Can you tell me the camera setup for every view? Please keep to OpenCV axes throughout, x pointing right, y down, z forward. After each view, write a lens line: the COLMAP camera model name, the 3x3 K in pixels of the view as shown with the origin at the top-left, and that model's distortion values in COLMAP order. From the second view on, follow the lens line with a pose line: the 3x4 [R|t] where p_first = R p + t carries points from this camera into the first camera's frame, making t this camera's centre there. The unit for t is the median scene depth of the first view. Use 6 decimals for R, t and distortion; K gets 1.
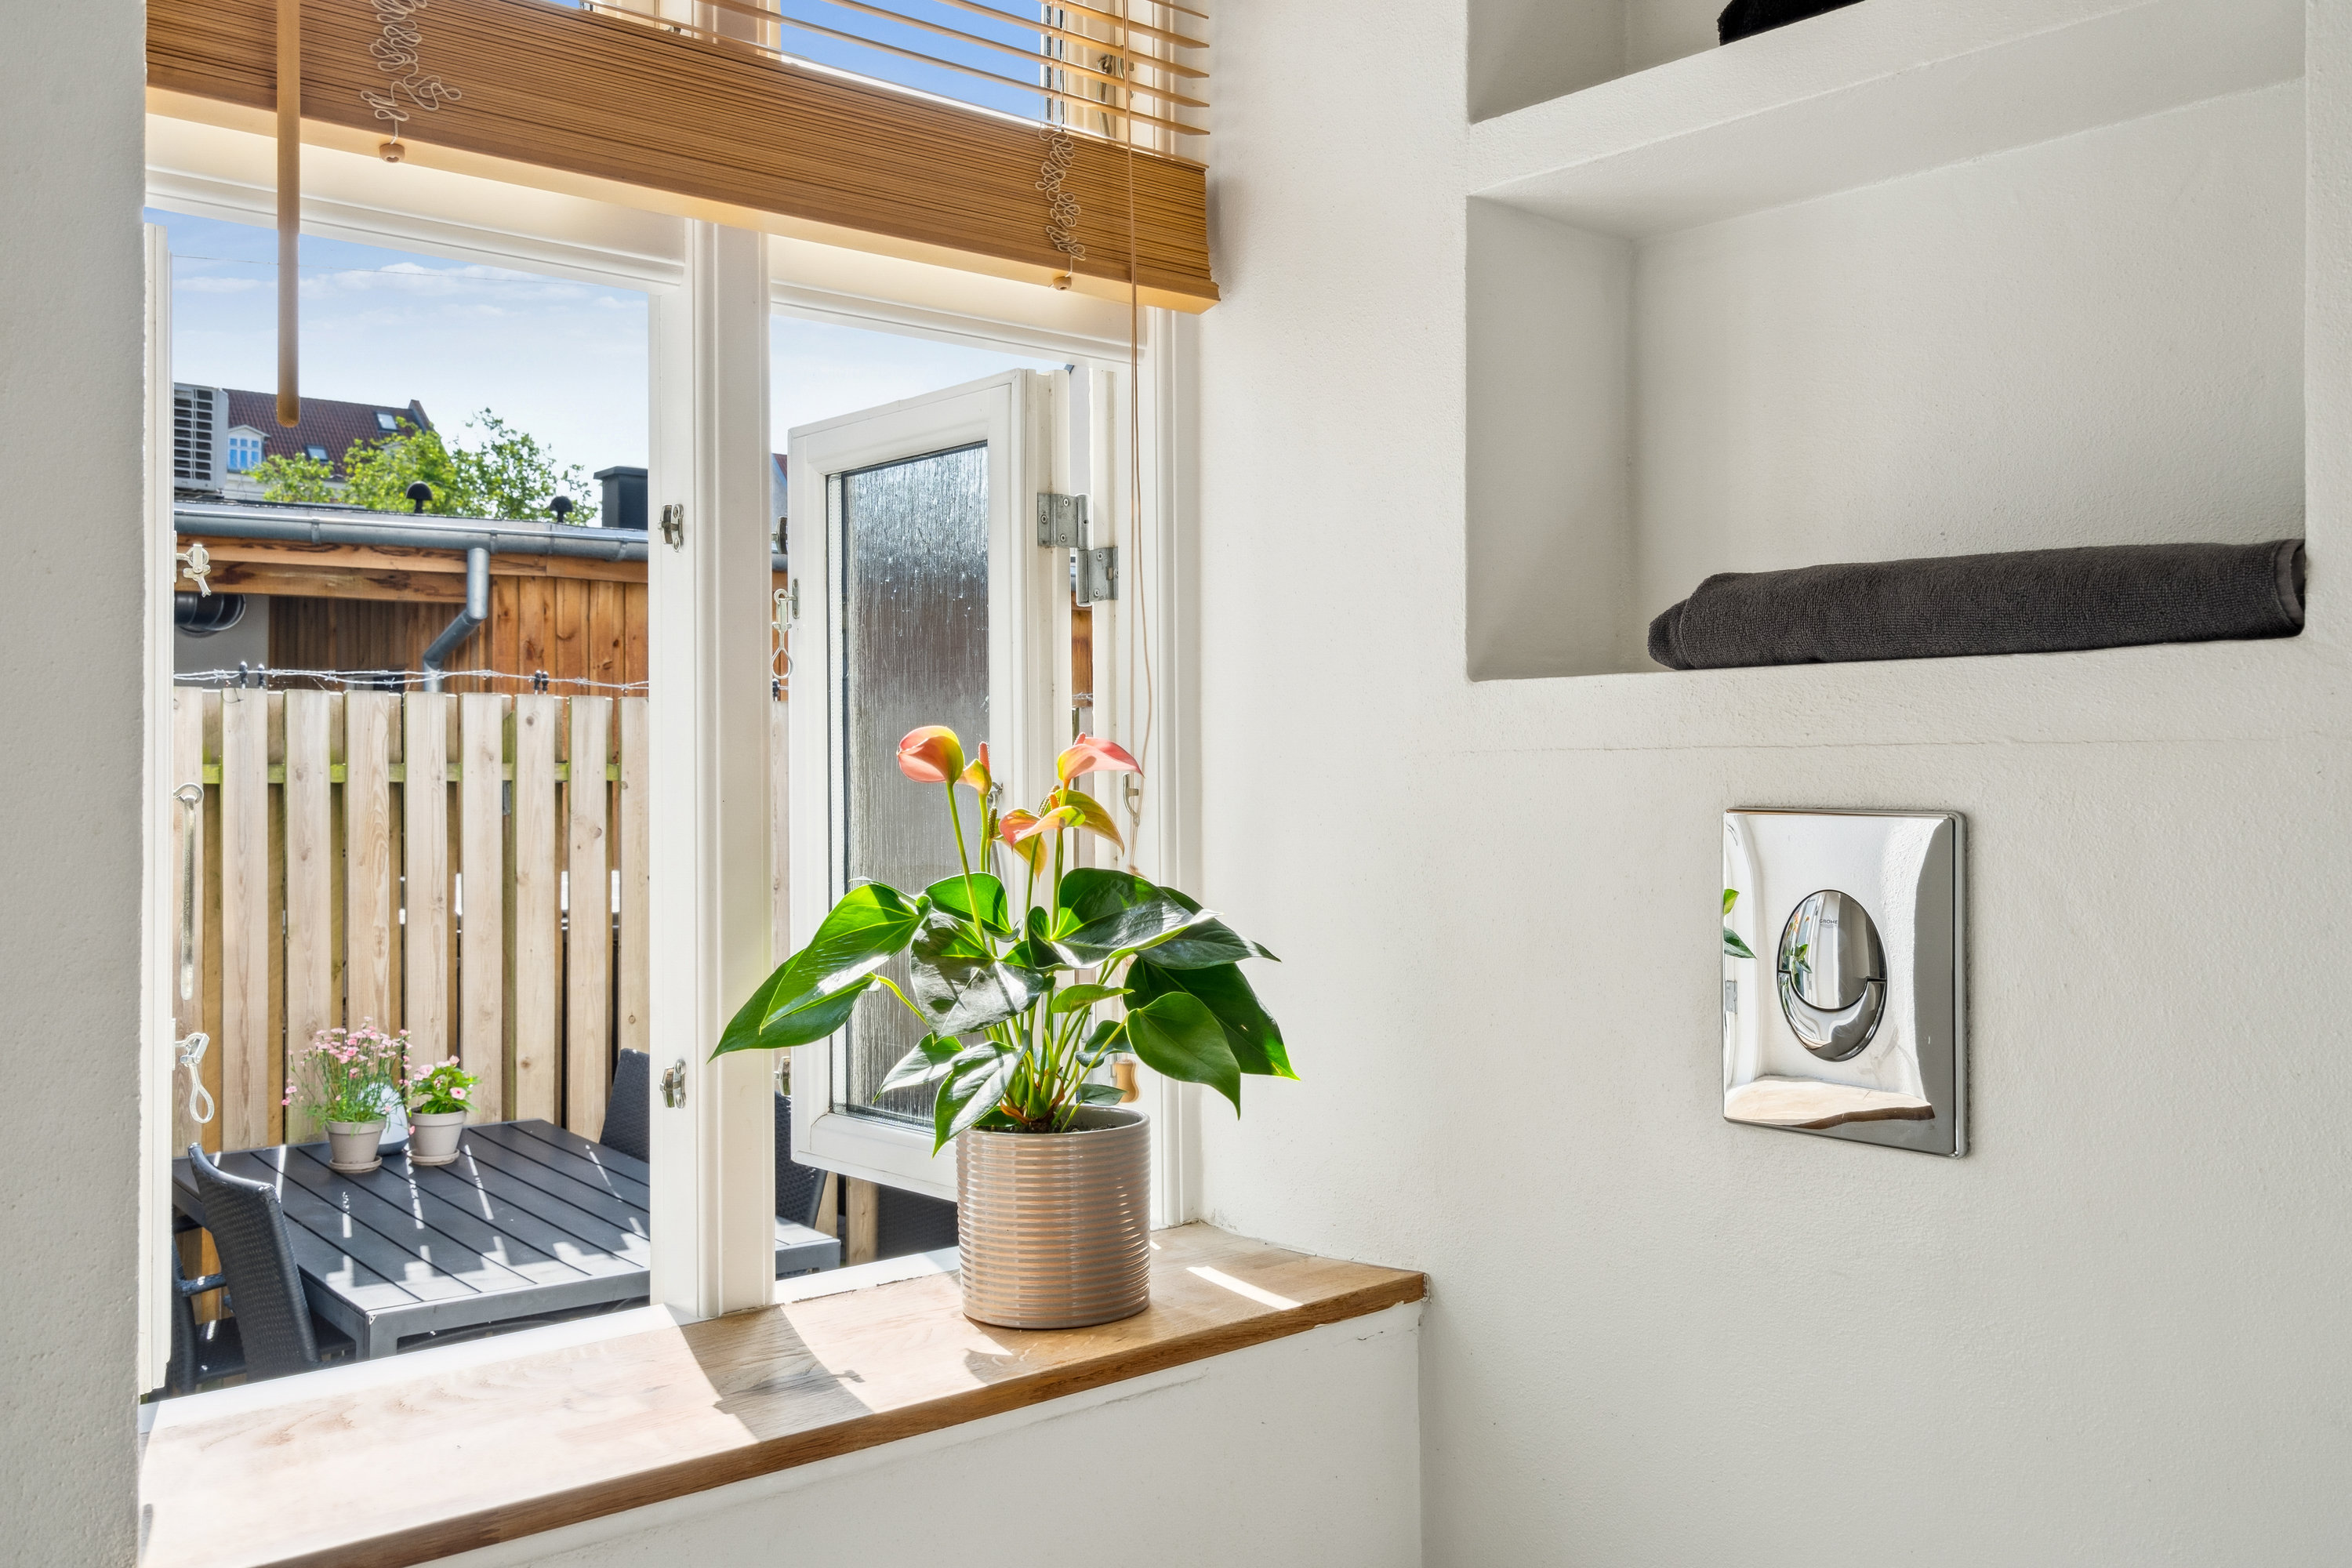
lens RADIAL K [[1915.5, 0, 1202.2], [0, 1915.5, 743.6], [0, 0, 1]] dist [0.021007, 0.002974]
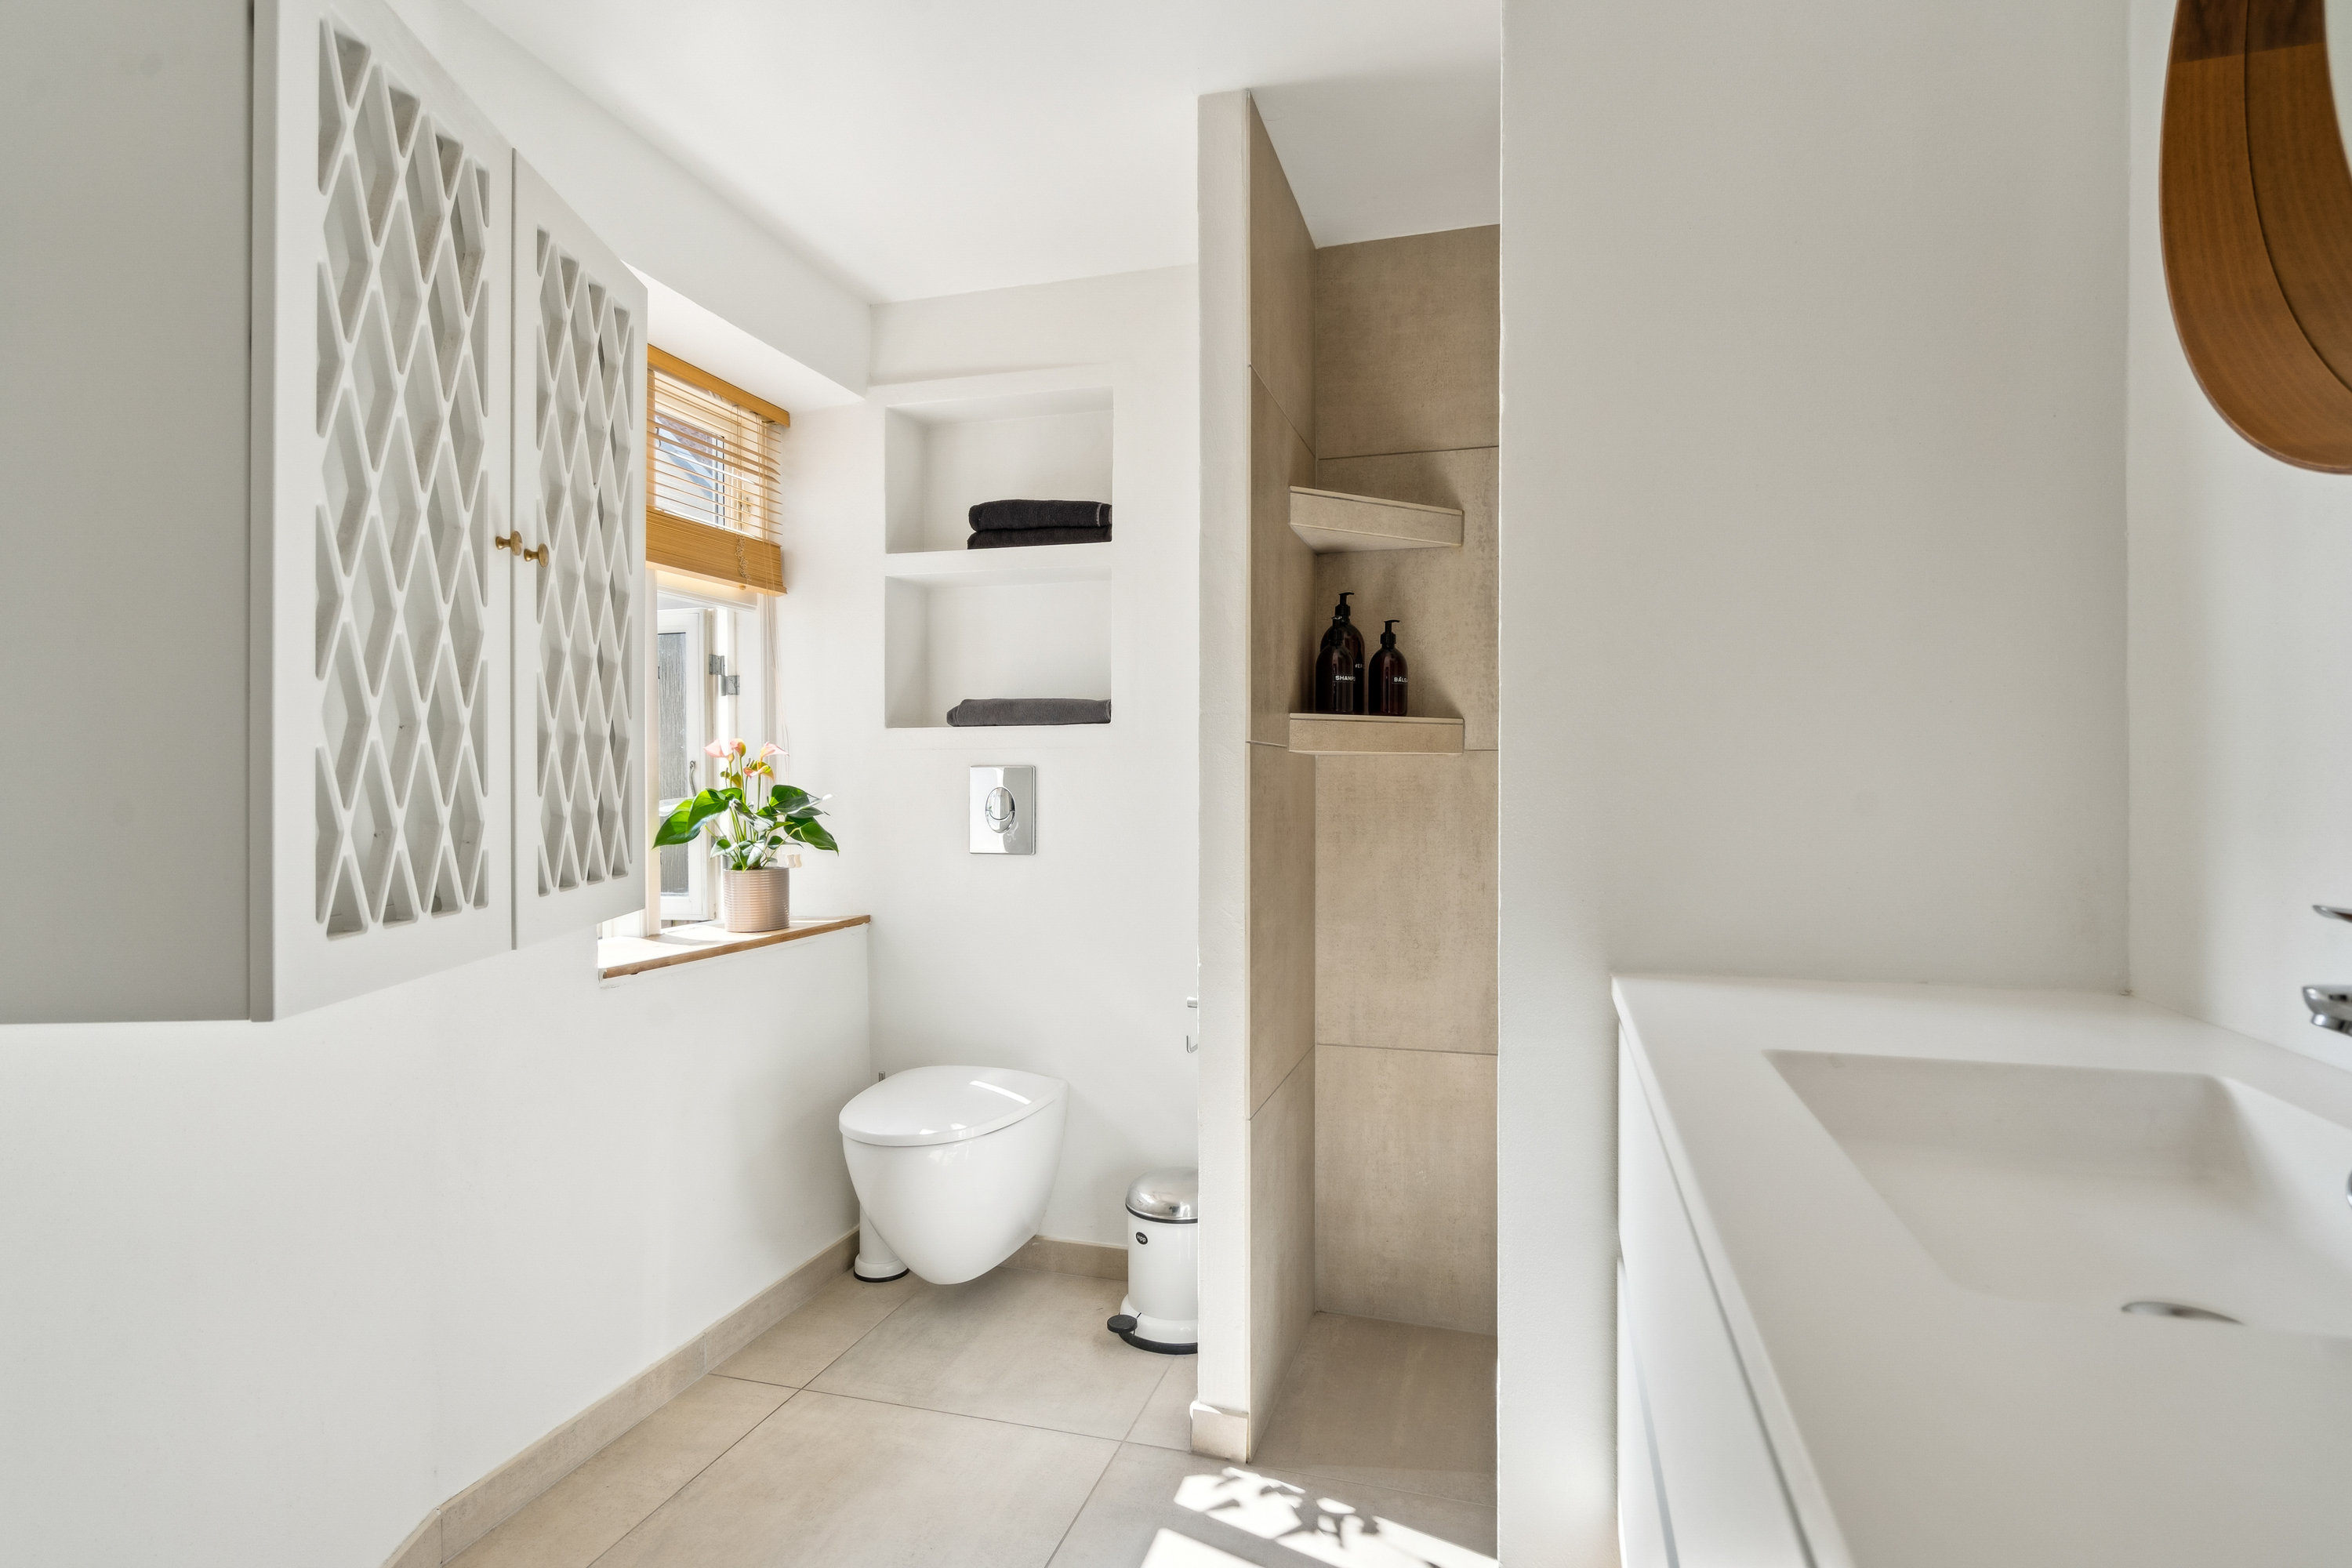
lens RADIAL K [[1242.2, 0, 1164.8], [0, 1242.2, 778.7], [0, 0, 1]] dist [0.007413, 0.000502]
pose [[0.841915, 0.000460, 0.539611, -0.586554], [-0.005688, 0.999952, 0.008021, 0.032697], [-0.539581, -0.009822, 0.841876, -0.998428]]
